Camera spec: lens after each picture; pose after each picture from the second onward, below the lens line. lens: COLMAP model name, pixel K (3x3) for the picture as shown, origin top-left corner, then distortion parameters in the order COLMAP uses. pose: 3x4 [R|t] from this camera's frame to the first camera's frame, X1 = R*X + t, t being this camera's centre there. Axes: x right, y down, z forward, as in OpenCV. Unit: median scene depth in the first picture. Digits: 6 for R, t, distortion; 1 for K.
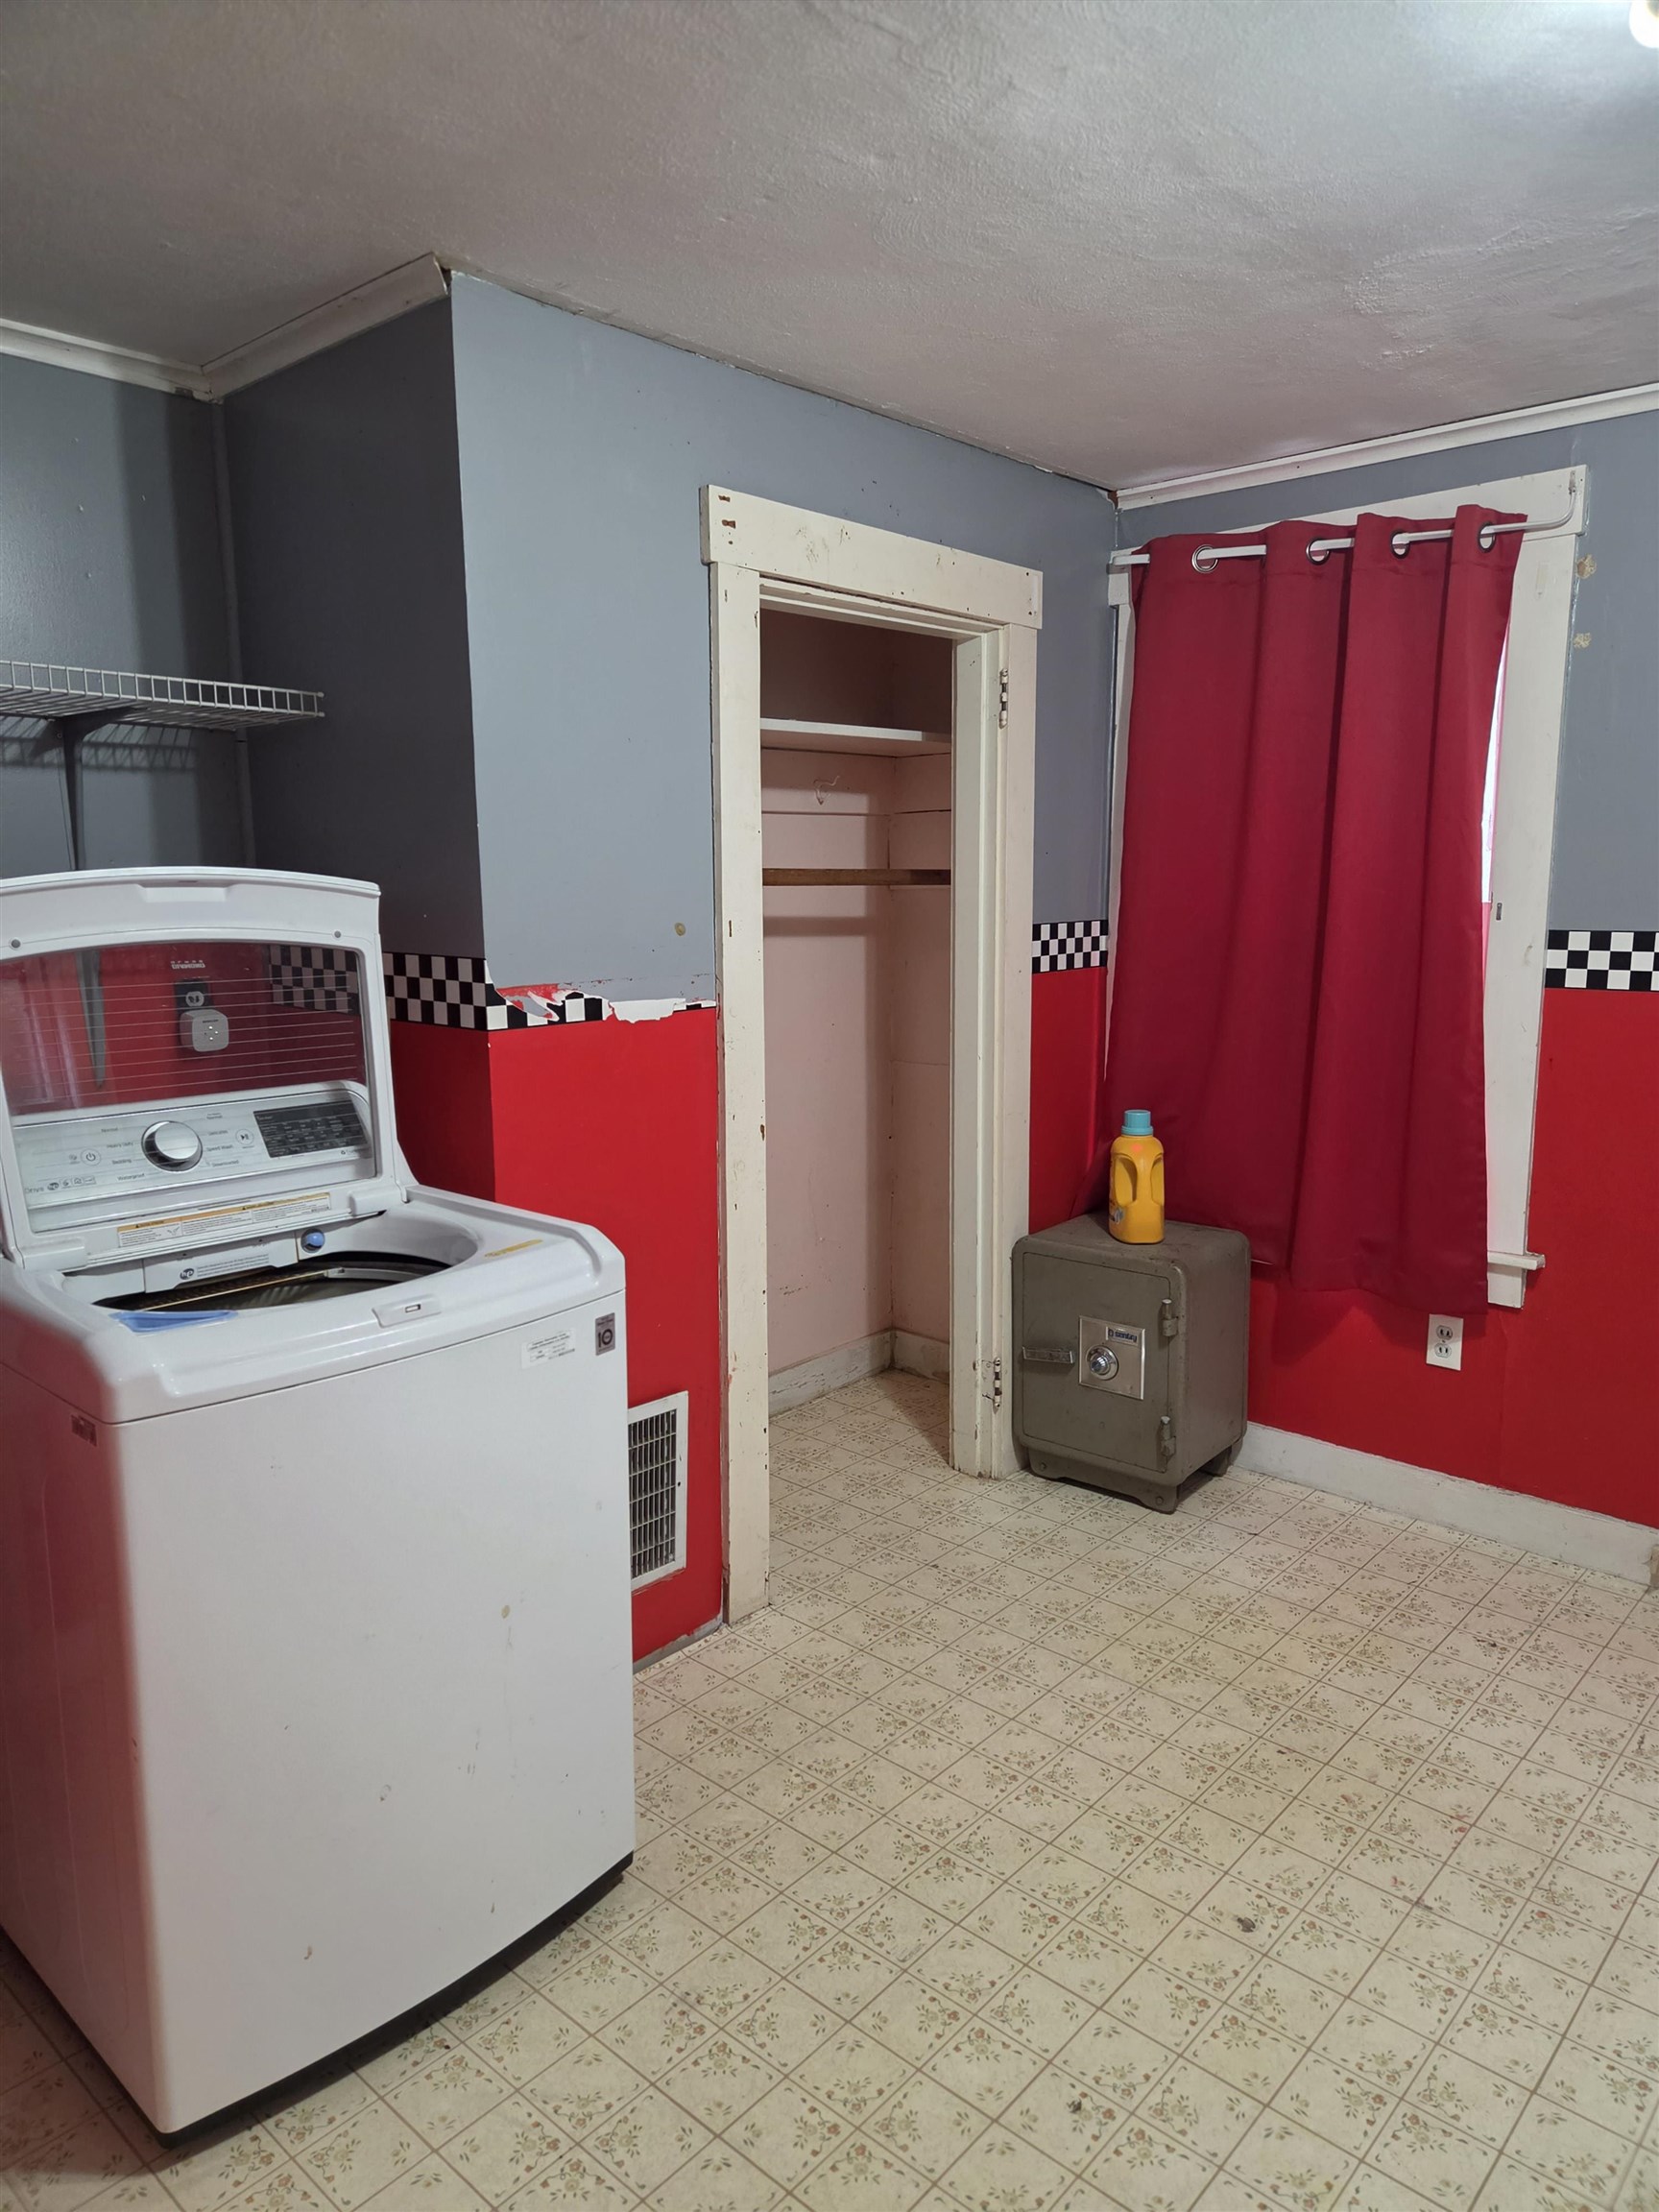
lens RADIAL K [[1513.8, 0, 829.5], [0, 1513.8, 1106.0], [0, 0, 1]] dist [0.064861, -0.054989]
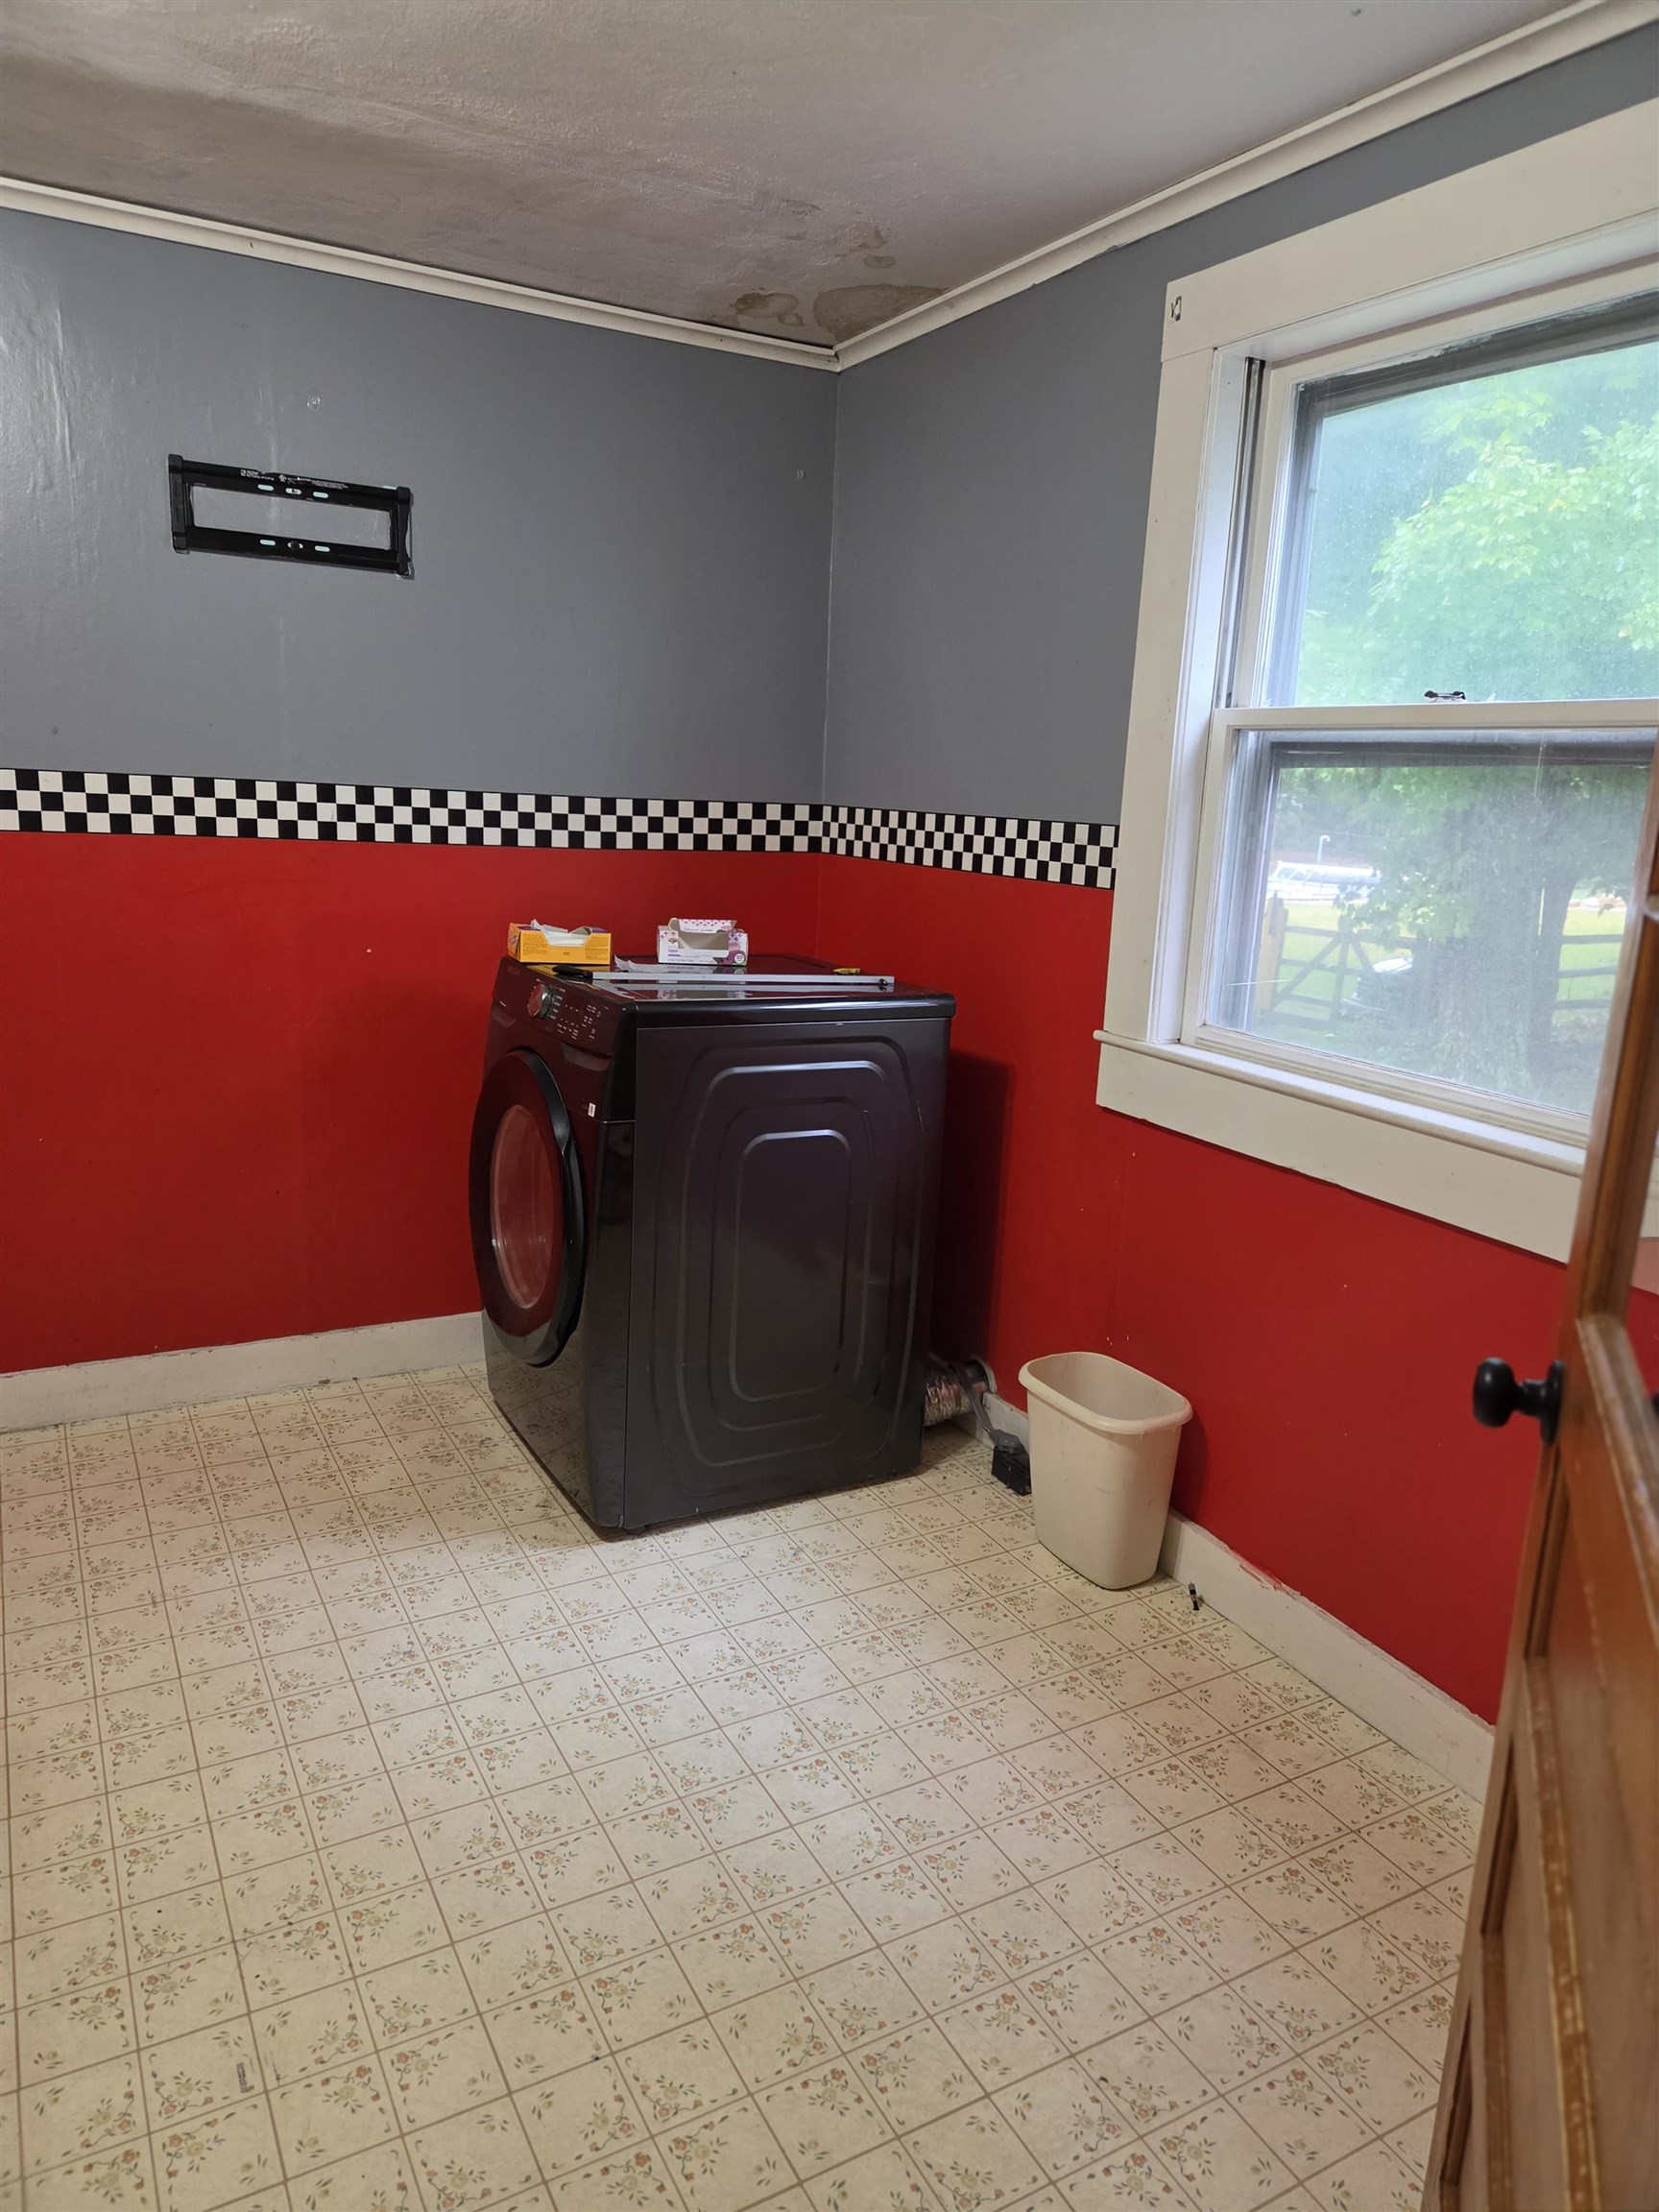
lens RADIAL K [[1437.7, 0, 829.5], [0, 1437.7, 1106.0], [0, 0, 1]] dist [0.060003, -0.046118]
pose [[0.340937, -0.198799, 0.918826, -0.338397], [0.100452, 0.979493, 0.174651, -0.047949], [-0.934704, 0.032753, 0.353915, 0.302249]]
